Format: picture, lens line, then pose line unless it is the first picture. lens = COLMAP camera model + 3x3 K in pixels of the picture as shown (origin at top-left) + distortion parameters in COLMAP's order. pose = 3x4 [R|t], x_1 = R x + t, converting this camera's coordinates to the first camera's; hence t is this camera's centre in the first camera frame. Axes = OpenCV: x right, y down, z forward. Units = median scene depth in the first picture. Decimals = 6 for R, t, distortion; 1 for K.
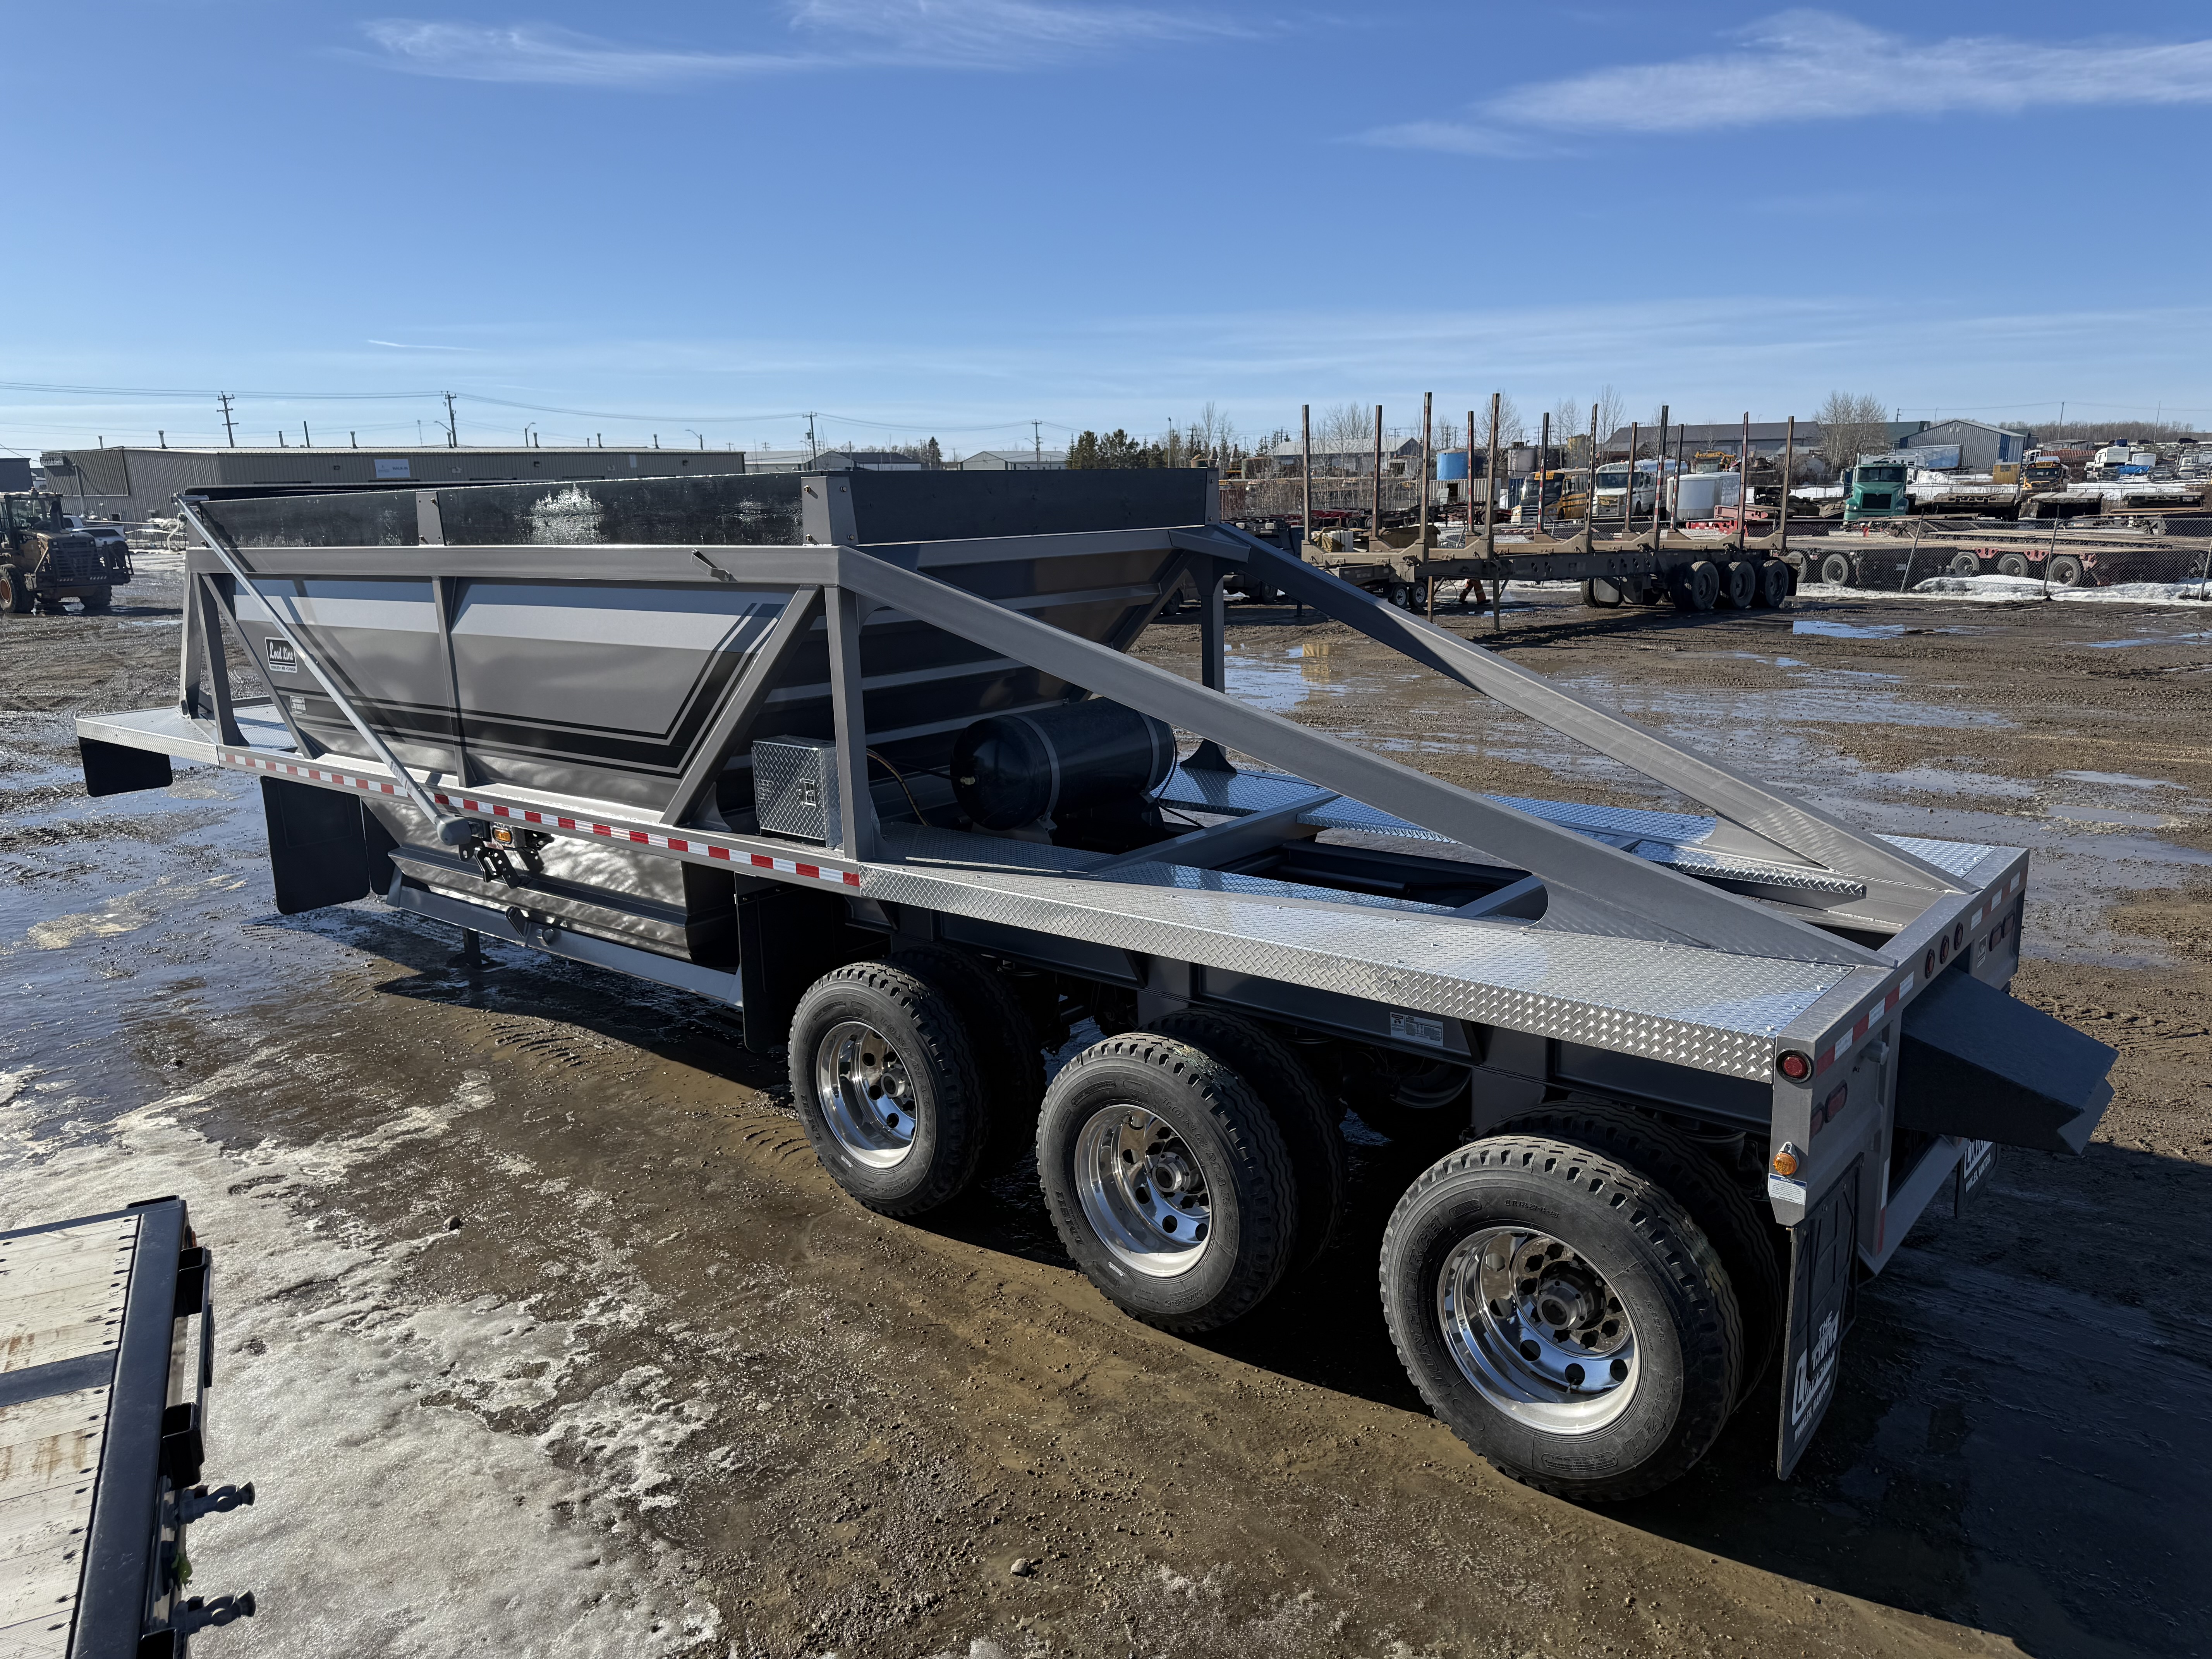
lens RADIAL K [[1555.5, 0, 1075.4], [0, 1555.5, 893.3], [0, 0, 1]] dist [0.084675, -0.083510]
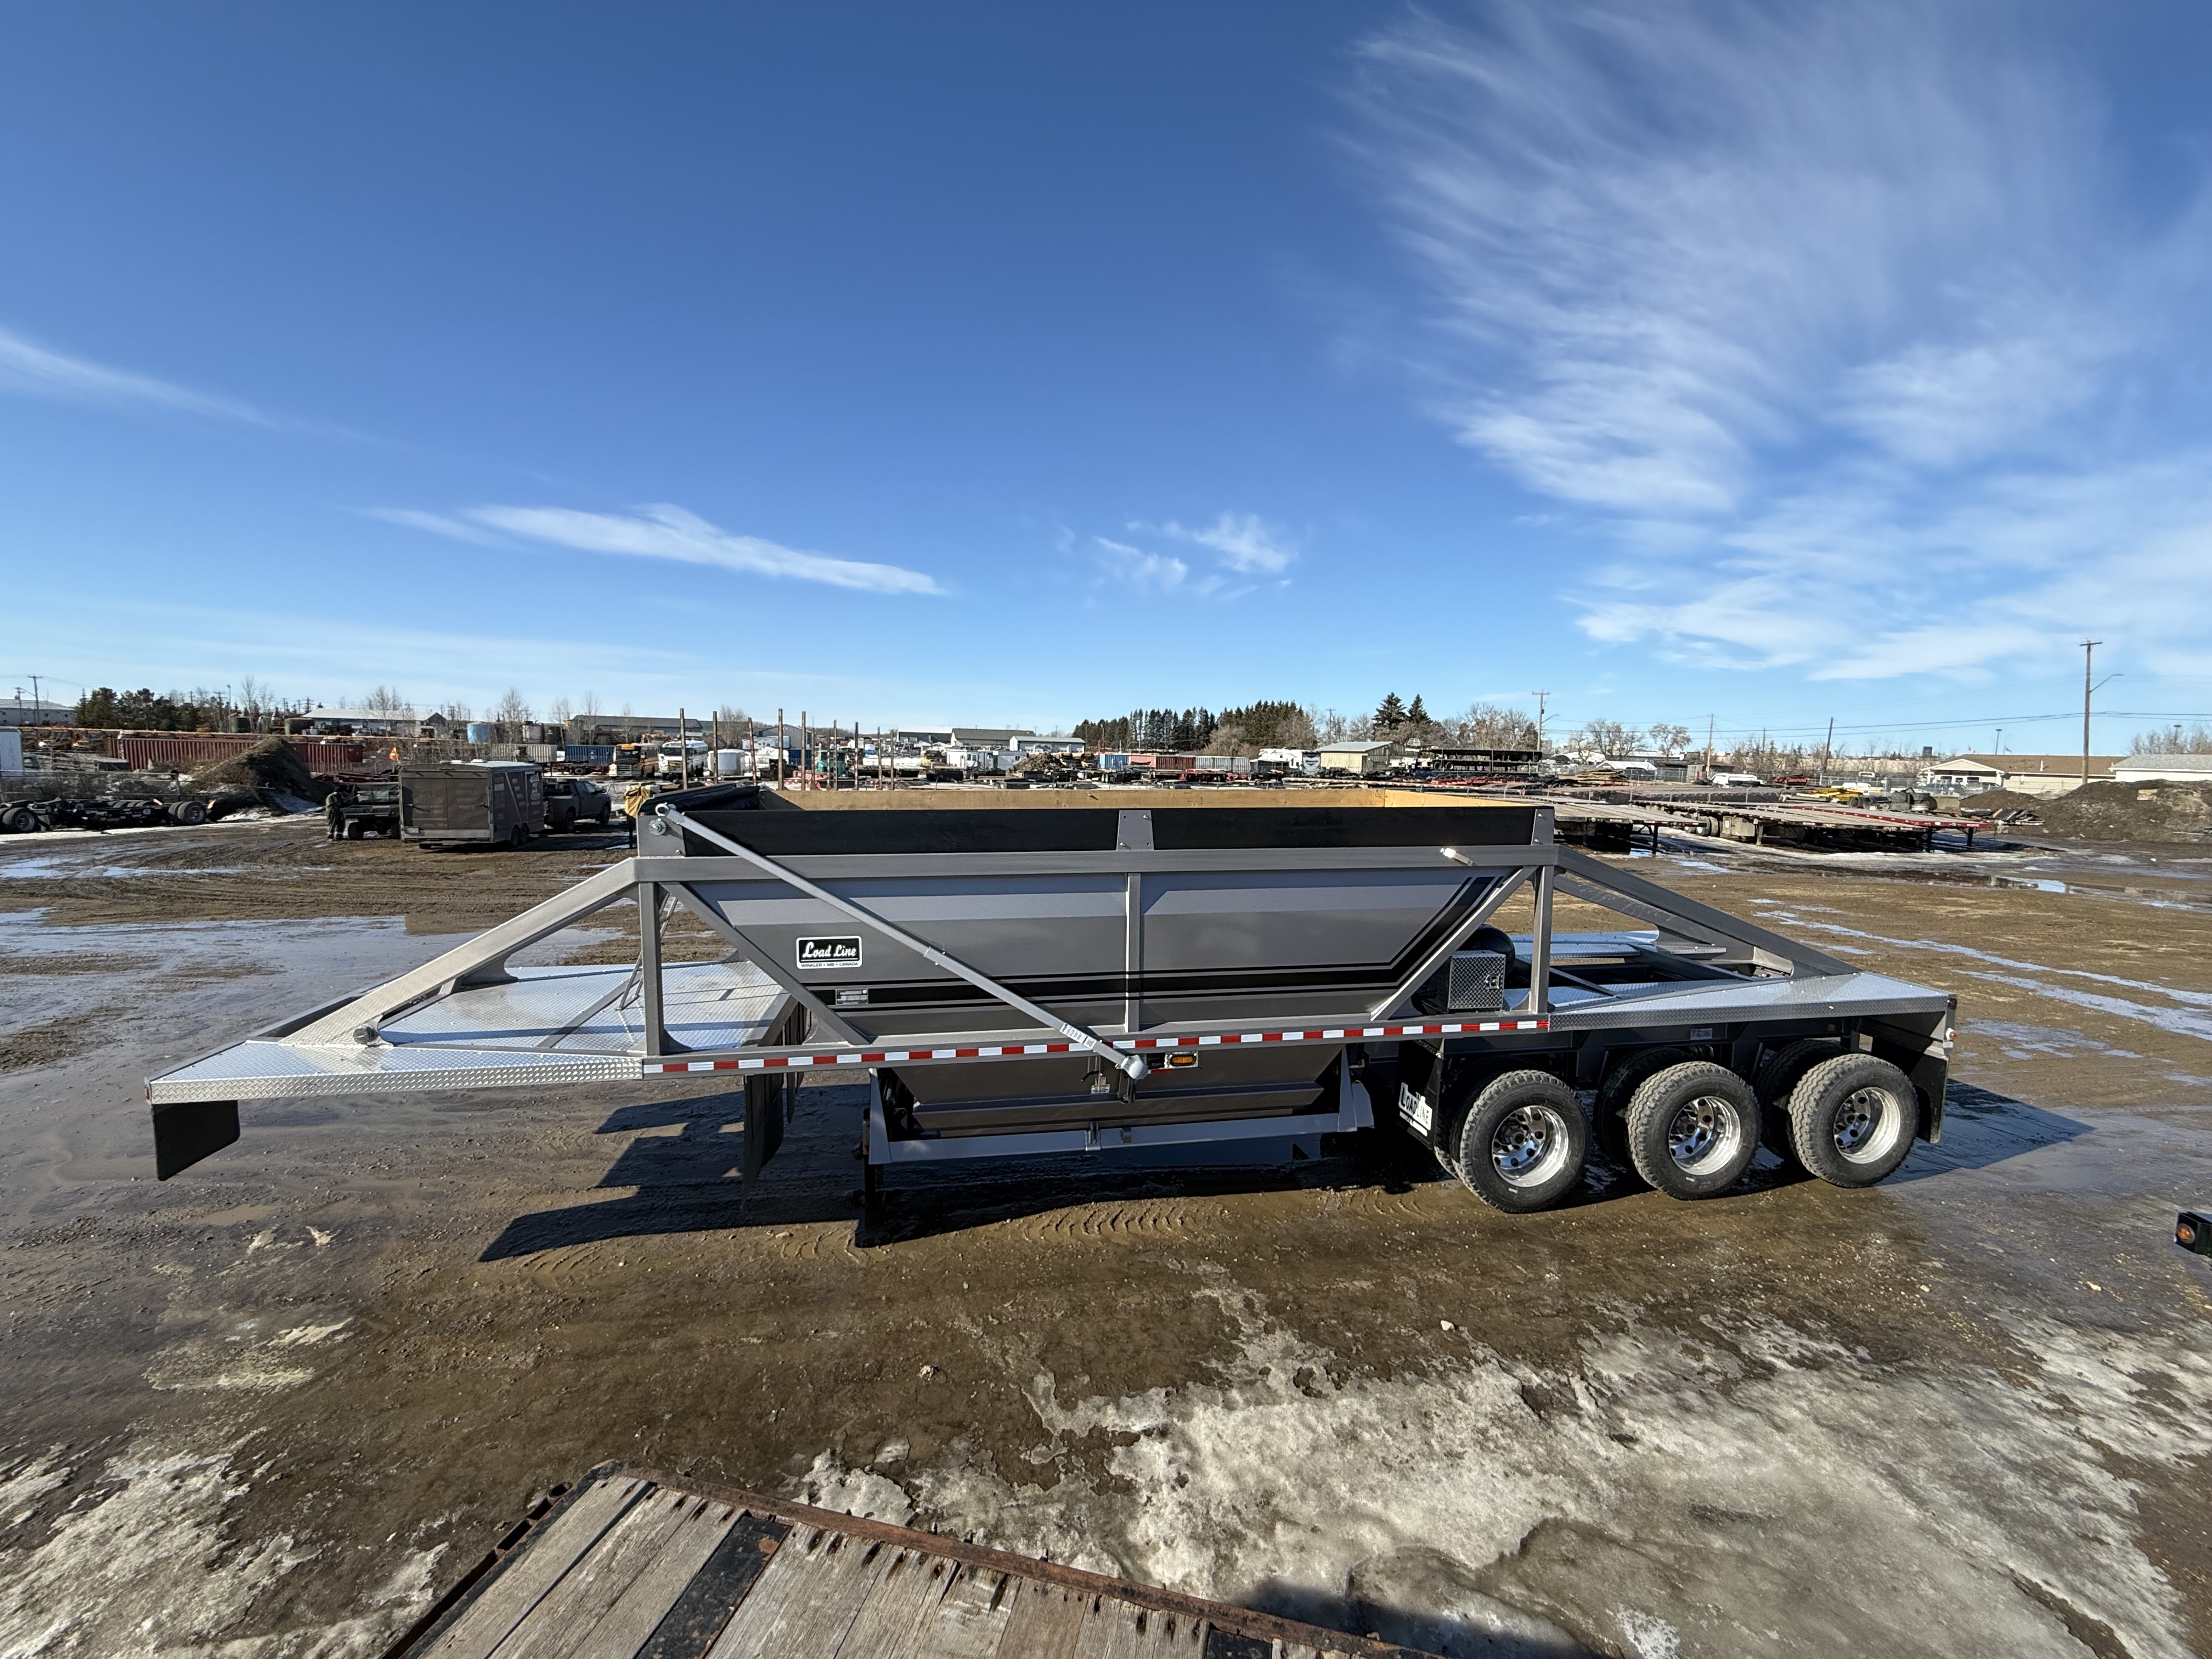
lens RADIAL K [[882.0, 0, 1105.1], [0, 882.0, 831.0], [0, 0, 1]] dist [-0.001982, 0.003186]
pose [[0.632524, -0.034952, 0.773752, -0.056214], [0.160817, 0.983138, -0.087053, -0.009952], [-0.757662, 0.179496, 0.627479, 0.030845]]
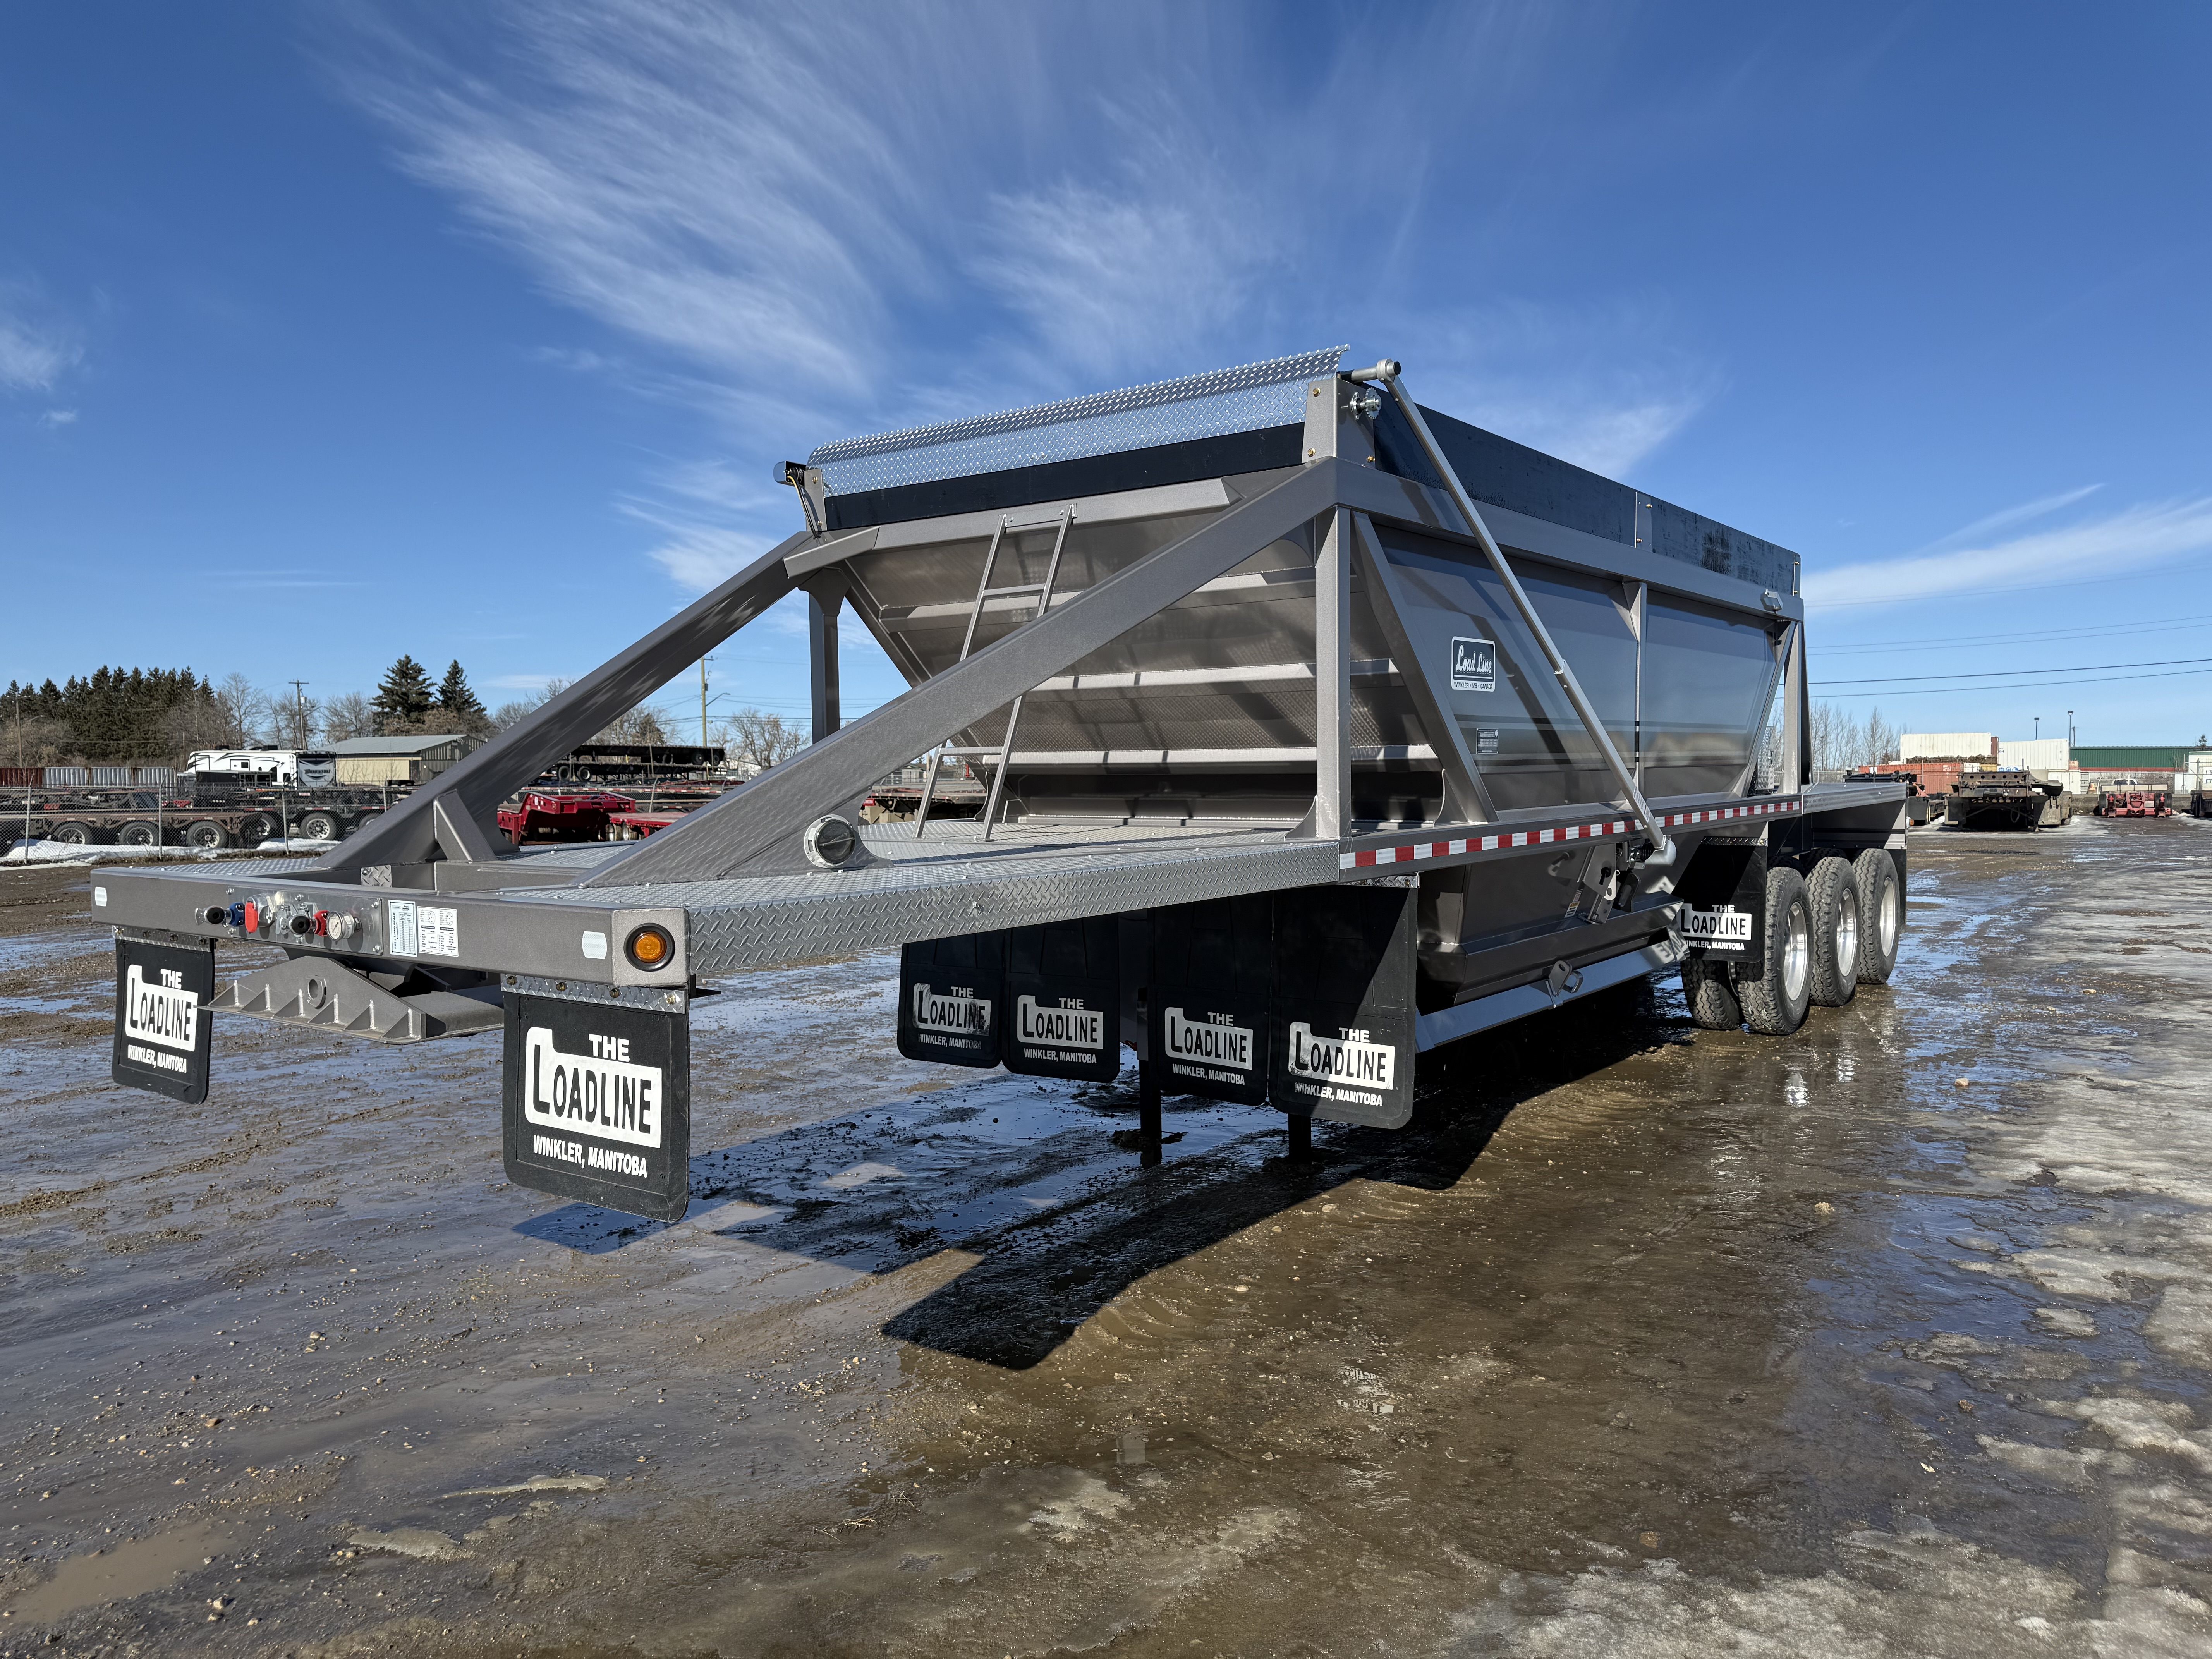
lens RADIAL K [[1539.9, 0, 1152.1], [0, 1539.9, 791.3], [0, 0, 1]] dist [0.009599, -0.000558]
pose [[-0.095170, 0.015103, 0.995346, -0.074692], [0.254744, 0.966960, 0.009685, -0.009362], [-0.962314, 0.254480, -0.095873, 0.079771]]
